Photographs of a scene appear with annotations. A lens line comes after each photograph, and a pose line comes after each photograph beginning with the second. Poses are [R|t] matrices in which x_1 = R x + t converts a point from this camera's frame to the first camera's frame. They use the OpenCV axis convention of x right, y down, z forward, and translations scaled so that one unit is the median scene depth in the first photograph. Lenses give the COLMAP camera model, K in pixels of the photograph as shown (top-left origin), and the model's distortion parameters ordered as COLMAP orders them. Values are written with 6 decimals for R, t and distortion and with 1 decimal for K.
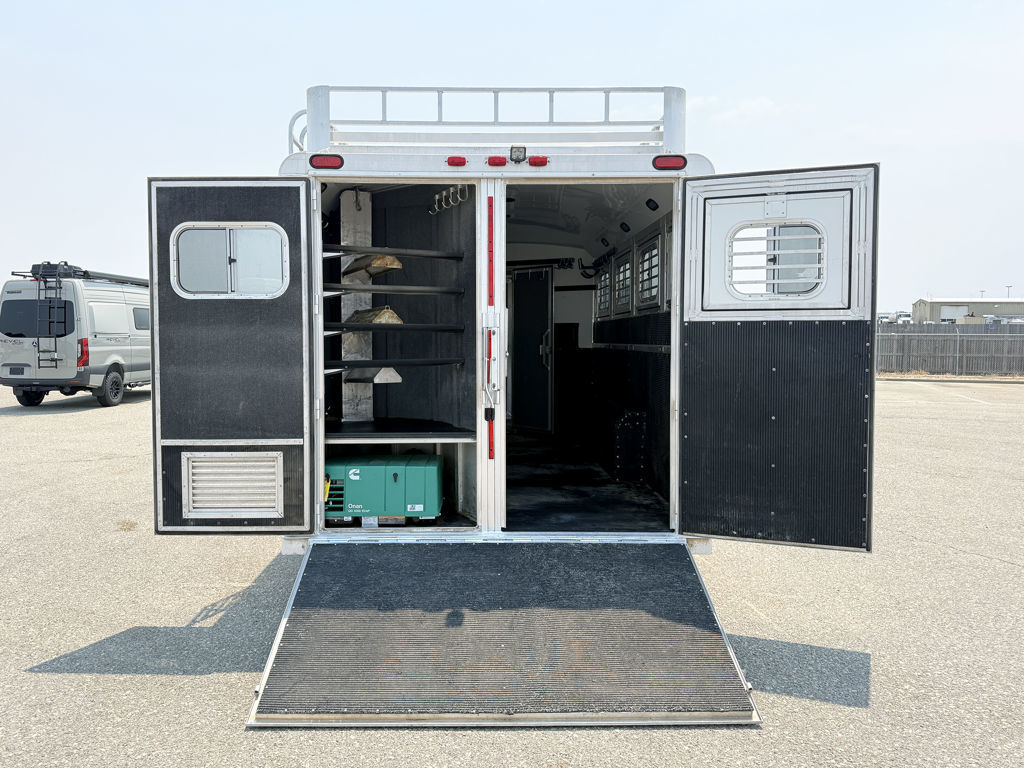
lens RADIAL K [[1031.3, 0, 512.0], [0, 1031.3, 384.0], [0, 0, 1]] dist [-0.001613, -0.001771]
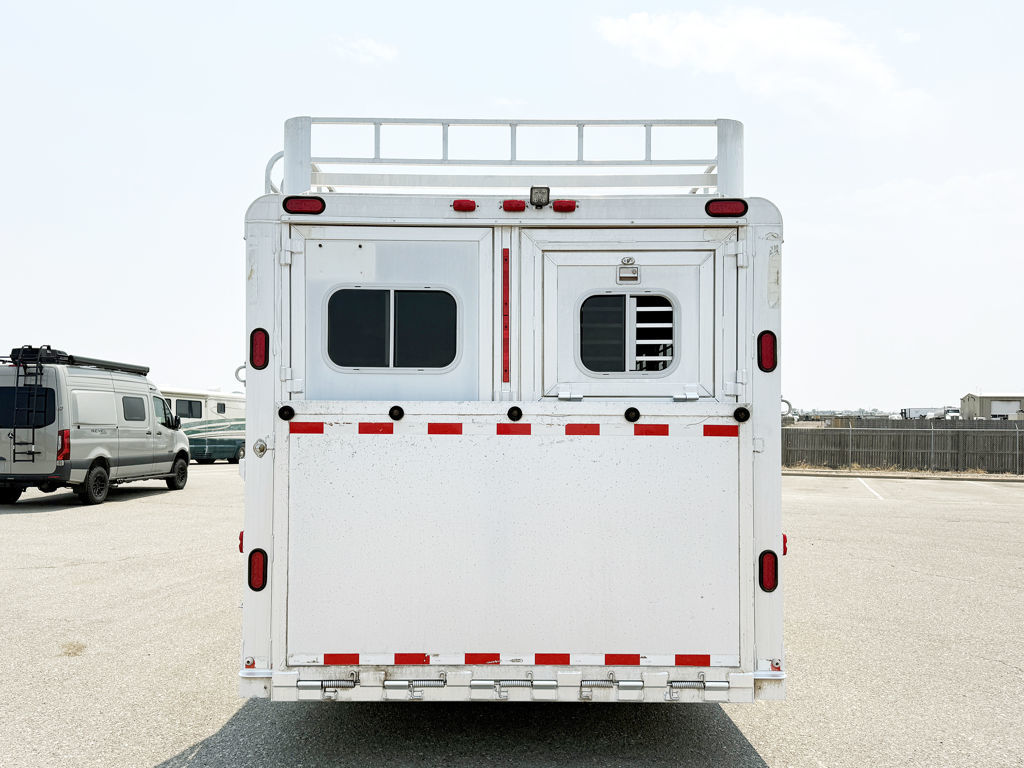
lens RADIAL K [[1031.3, 0, 512.0], [0, 1031.3, 384.0], [0, 0, 1]] dist [-0.001613, -0.001771]
pose [[0.999682, 0.001788, -0.025145, 0.002304], [-0.004168, 0.995476, -0.094918, 0.000646], [0.024862, 0.094992, 0.995168, 0.100788]]
